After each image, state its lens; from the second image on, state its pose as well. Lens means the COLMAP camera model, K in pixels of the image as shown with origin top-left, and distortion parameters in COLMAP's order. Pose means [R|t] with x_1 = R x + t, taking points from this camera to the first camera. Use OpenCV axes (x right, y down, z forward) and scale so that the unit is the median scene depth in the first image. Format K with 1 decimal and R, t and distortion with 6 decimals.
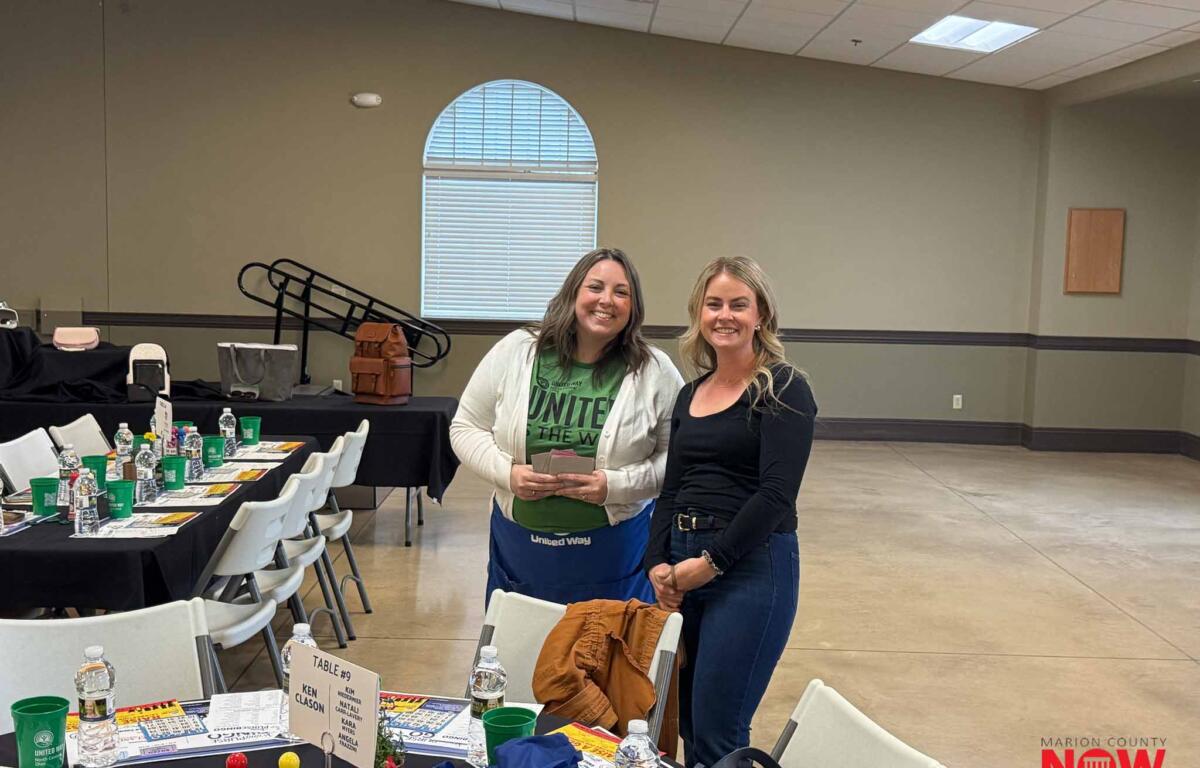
lens RADIAL K [[1454.3, 0, 540.7], [0, 1454.3, 382.6], [0, 0, 1]] dist [0.174055, -0.006630]
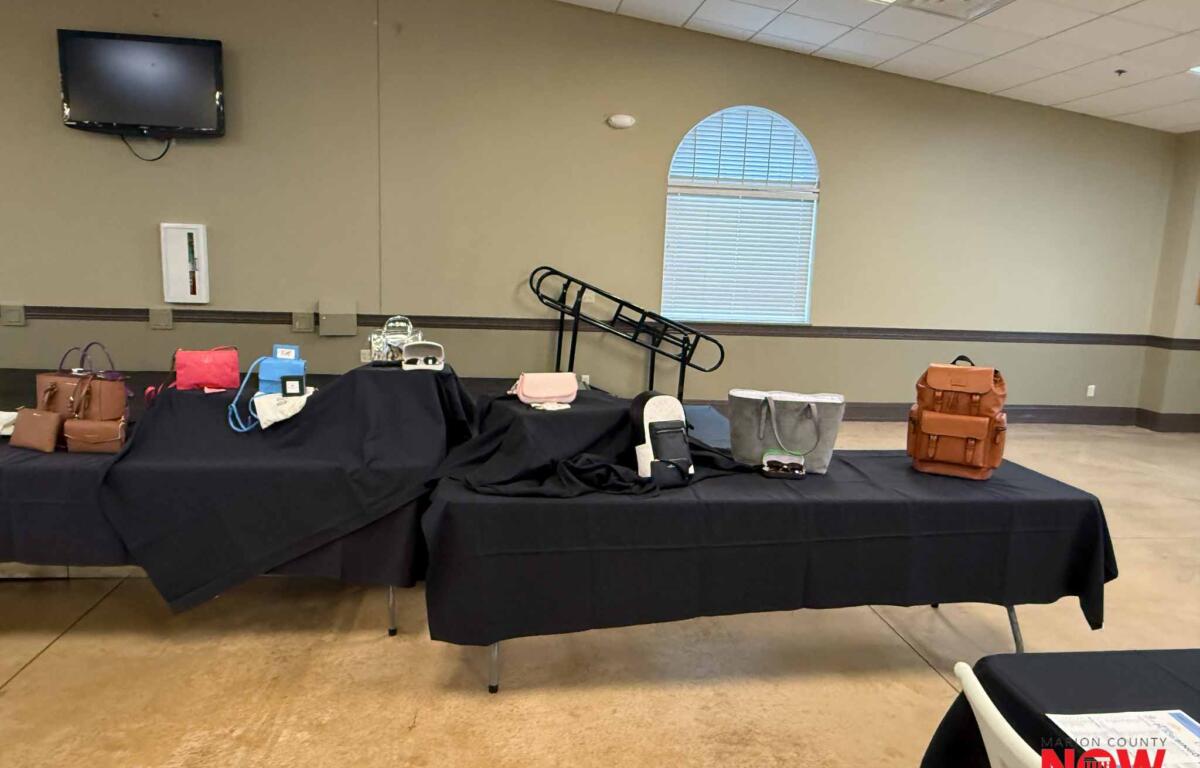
lens RADIAL K [[845.2, 0, 621.1], [0, 845.2, 389.2], [0, 0, 1]] dist [0.075697, -0.113180]
pose [[0.992275, -0.005513, 0.123934, -0.197644], [-0.002180, 0.998083, 0.061850, -0.032429], [-0.124037, -0.061642, 0.990361, 0.359909]]
